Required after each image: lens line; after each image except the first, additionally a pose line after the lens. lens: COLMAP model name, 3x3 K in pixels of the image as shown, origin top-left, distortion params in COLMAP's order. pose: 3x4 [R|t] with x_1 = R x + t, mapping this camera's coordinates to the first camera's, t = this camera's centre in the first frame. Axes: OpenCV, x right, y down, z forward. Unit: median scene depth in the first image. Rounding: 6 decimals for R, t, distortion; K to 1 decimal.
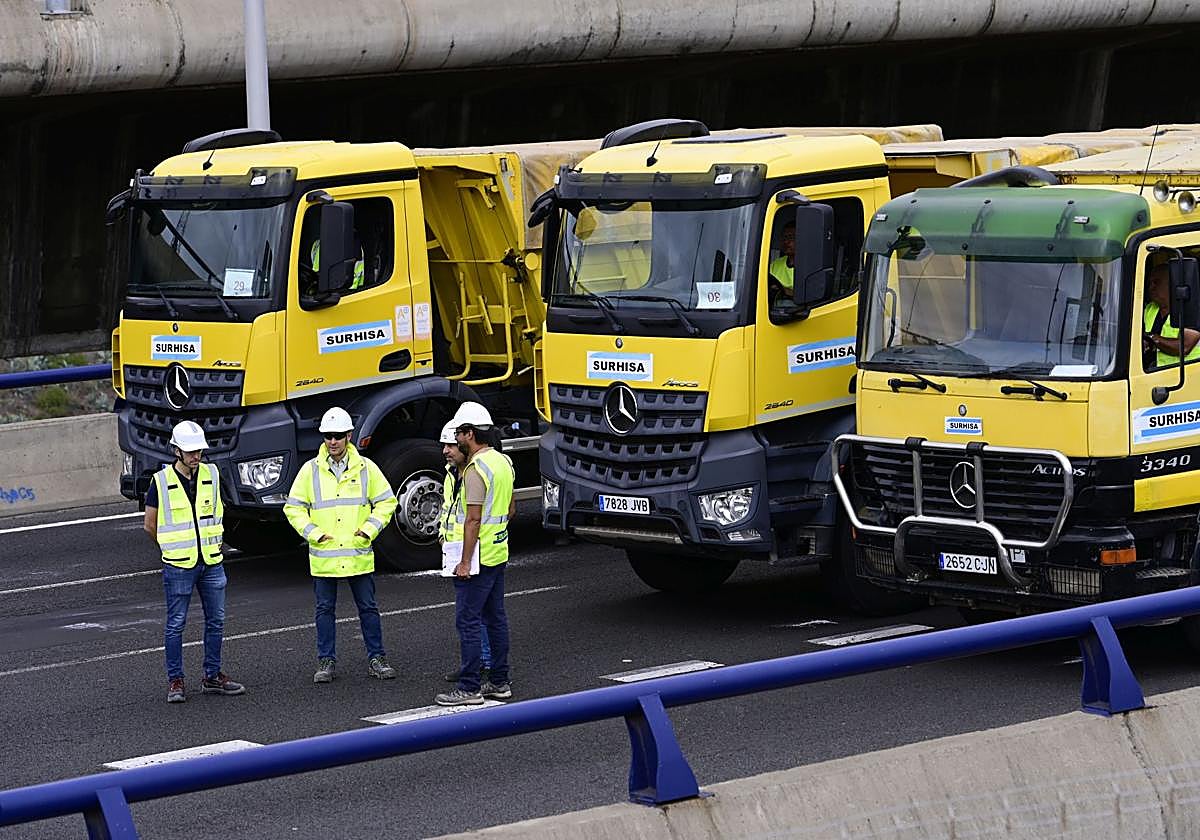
lens RADIAL K [[4128.4, 0, 598.4], [0, 4128.4, 418.4], [0, 0, 1]] dist [0.108566, 0.000000]
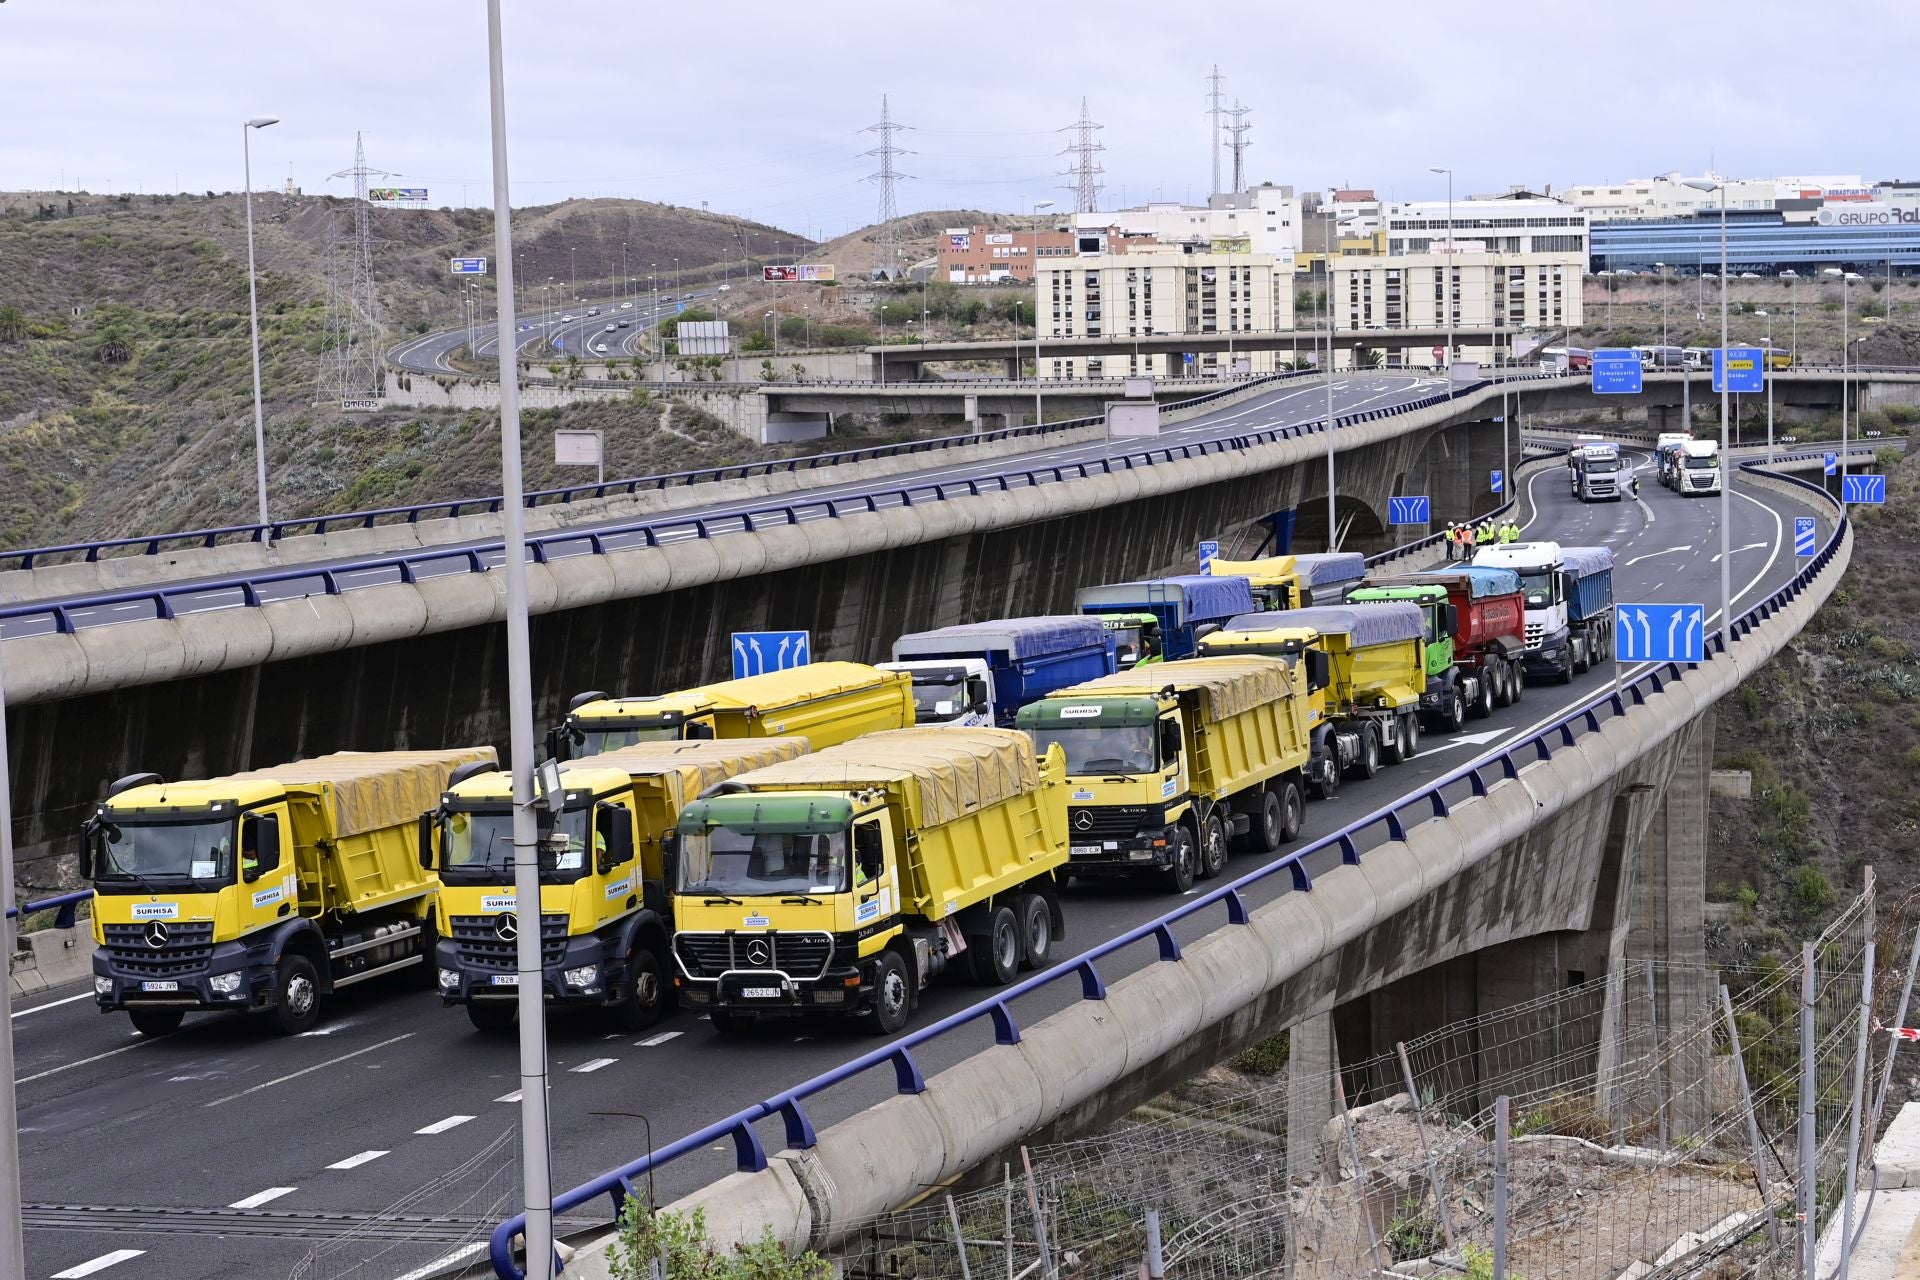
lens RADIAL K [[3818.0, 0, 963.1], [0, 3818.0, 602.9], [0, 0, 1]] dist [0.021202, 0.000000]
pose [[0.870127, -0.032455, 0.491757, -0.649412], [0.067969, 0.996197, -0.054518, -0.039539], [-0.488117, 0.080861, 0.869024, -0.569092]]
